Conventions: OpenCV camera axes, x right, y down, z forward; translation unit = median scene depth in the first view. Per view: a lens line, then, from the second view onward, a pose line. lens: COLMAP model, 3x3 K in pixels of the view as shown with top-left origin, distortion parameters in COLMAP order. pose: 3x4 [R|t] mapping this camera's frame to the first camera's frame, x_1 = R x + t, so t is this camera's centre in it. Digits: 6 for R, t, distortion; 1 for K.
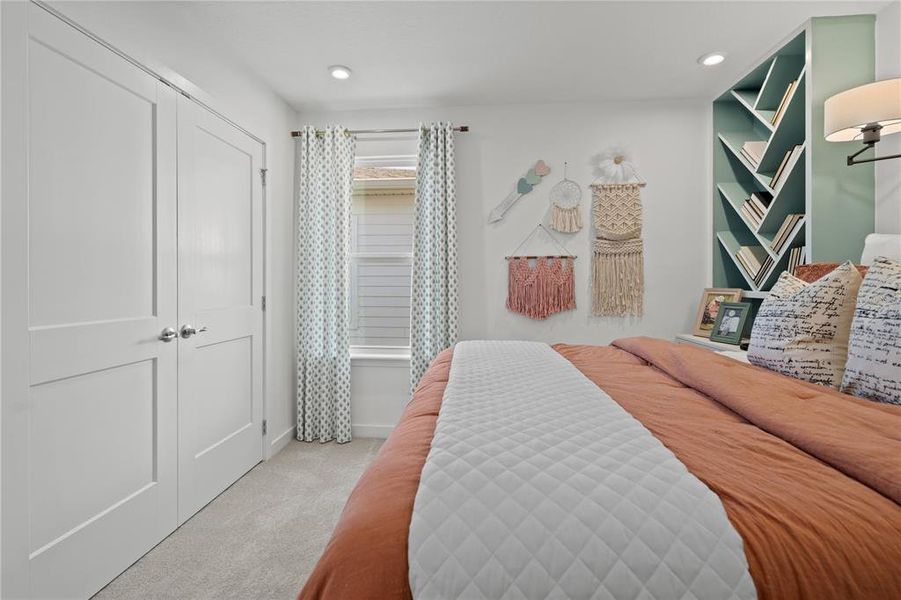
lens RADIAL K [[428.3, 0, 447.6], [0, 428.3, 290.8], [0, 0, 1]] dist [-0.001349, 0.000433]
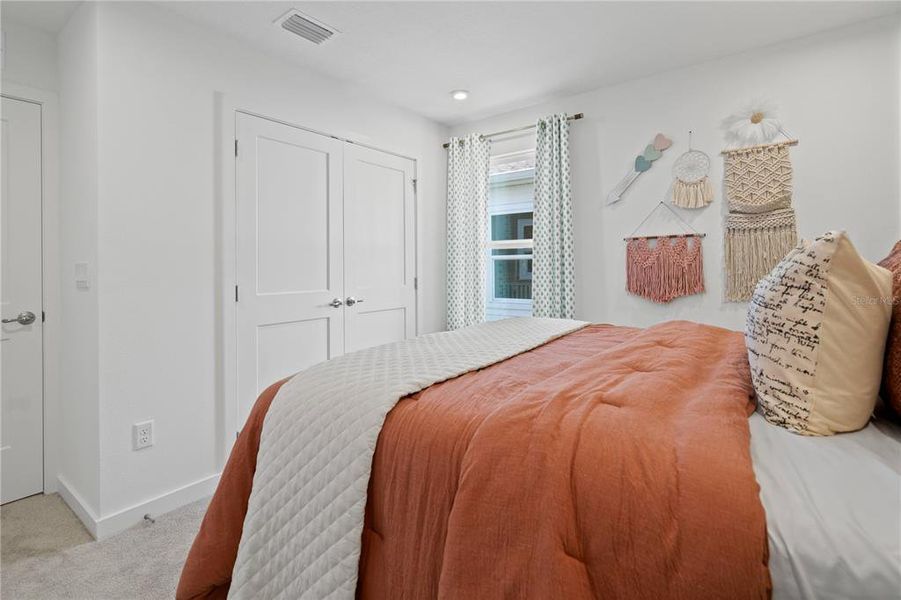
lens RADIAL K [[432.2, 0, 421.3], [0, 432.2, 266.2], [0, 0, 1]] dist [0.000111, 0.000372]
pose [[0.833044, -0.011766, -0.553082, 0.303403], [0.002359, 0.999840, -0.017718, 0.000810], [0.553202, 0.013455, 0.832939, -0.074497]]
